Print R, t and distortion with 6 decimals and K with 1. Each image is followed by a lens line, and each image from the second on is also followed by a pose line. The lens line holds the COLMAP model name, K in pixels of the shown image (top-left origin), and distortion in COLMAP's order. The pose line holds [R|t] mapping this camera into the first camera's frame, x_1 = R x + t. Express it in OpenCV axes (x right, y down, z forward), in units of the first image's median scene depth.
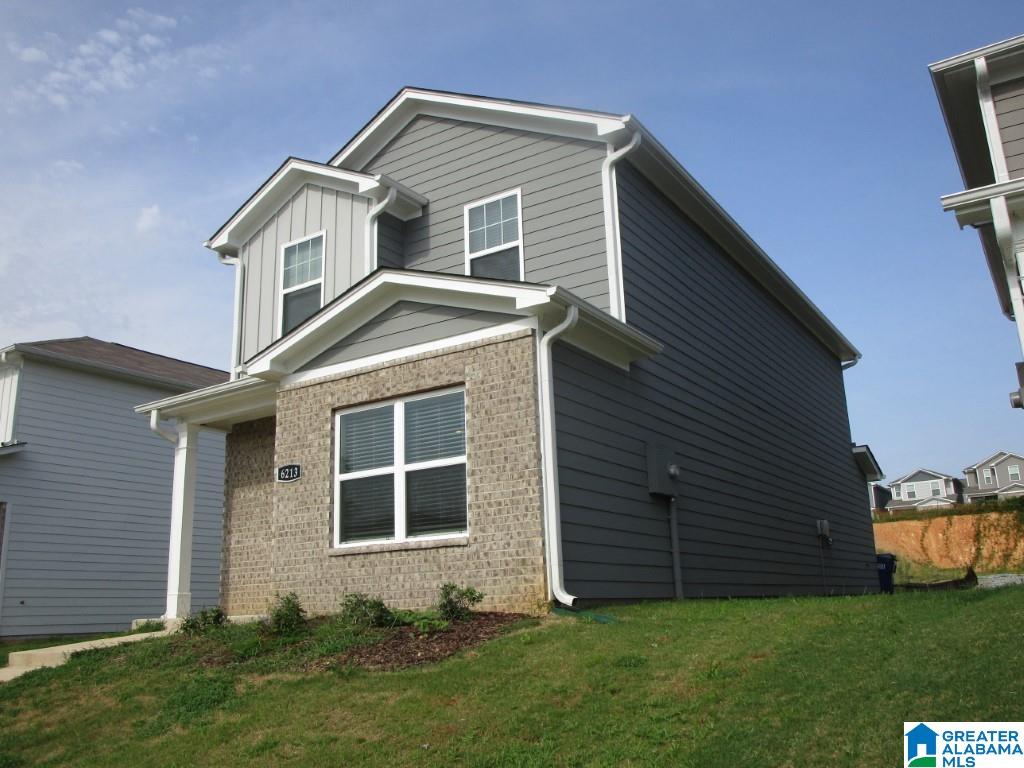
lens RADIAL K [[868.9, 0, 513.8], [0, 868.9, 394.4], [0, 0, 1]] dist [-0.040142, -0.011670]
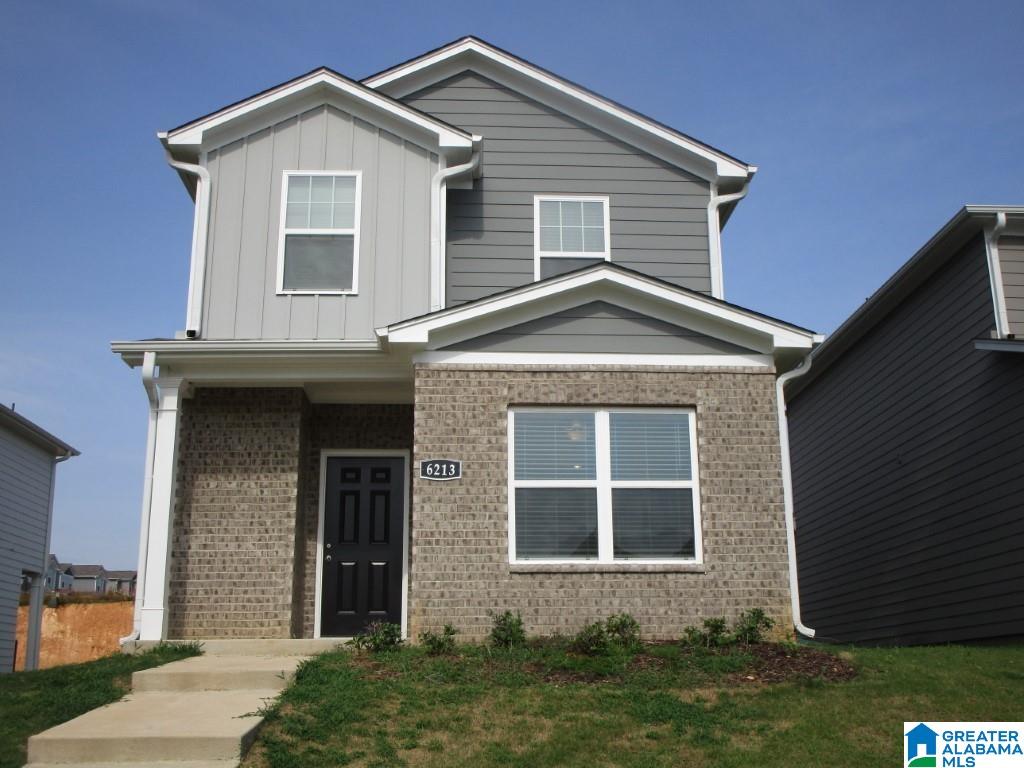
lens RADIAL K [[1138.5, 0, 512.5], [0, 1138.5, 383.6], [0, 0, 1]] dist [-0.064513, 0.000000]
pose [[0.814443, 0.184252, 0.550213, -0.878510], [-0.161372, 0.982760, -0.090233, 0.103892], [-0.557353, -0.015299, 0.830135, 0.057426]]
